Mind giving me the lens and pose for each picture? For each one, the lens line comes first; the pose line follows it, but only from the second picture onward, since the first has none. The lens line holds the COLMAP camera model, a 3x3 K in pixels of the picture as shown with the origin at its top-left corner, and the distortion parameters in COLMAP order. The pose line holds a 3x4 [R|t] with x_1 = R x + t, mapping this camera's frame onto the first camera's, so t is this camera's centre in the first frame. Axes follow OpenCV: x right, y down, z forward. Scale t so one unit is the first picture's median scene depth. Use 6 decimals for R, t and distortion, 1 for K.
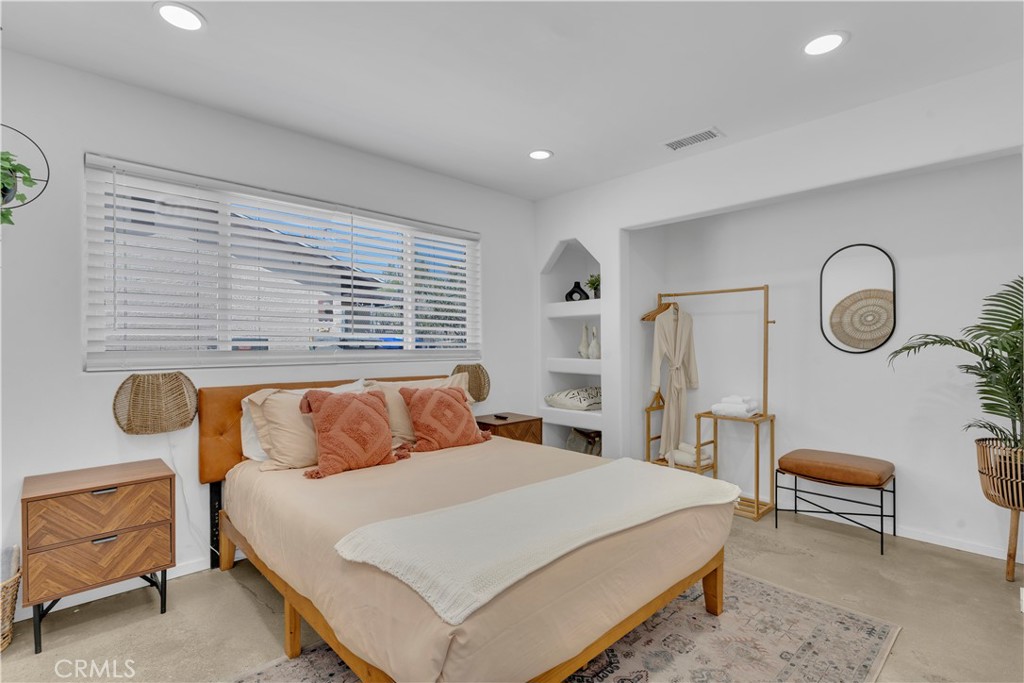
lens RADIAL K [[541.8, 0, 515.2], [0, 541.8, 341.4], [0, 0, 1]] dist [0.000174, 0.000069]
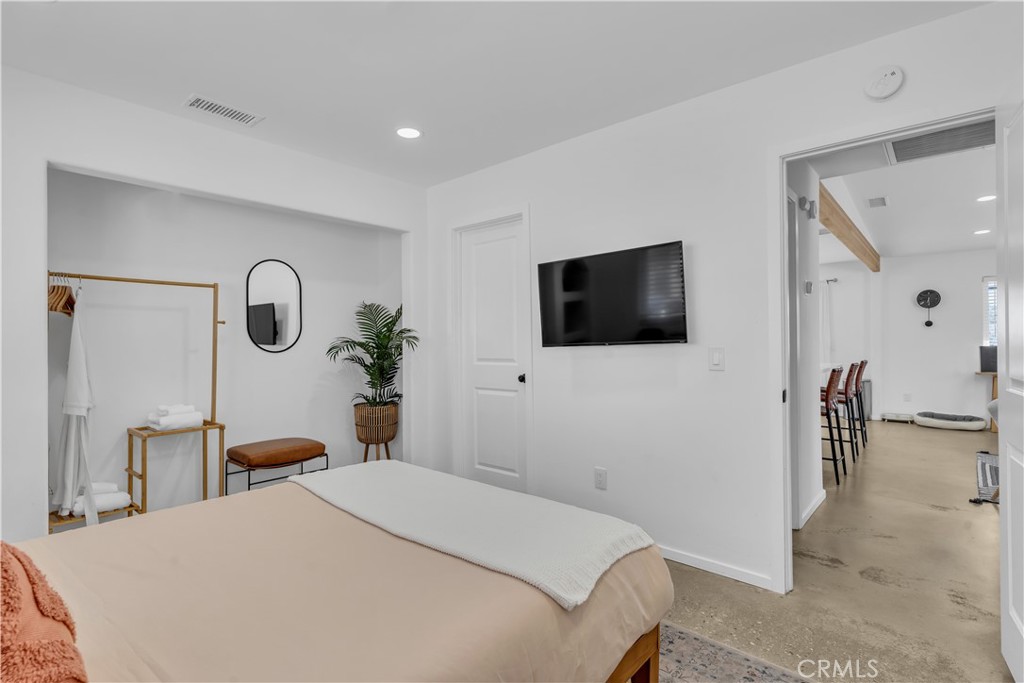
lens RADIAL K [[541.8, 0, 515.2], [0, 541.8, 341.4], [0, 0, 1]] dist [0.000174, 0.000069]
pose [[-0.222451, -0.002031, 0.974942, -0.585127], [0.005412, 0.999980, 0.003318, -0.002026], [-0.974929, 0.006014, -0.222436, 0.698103]]
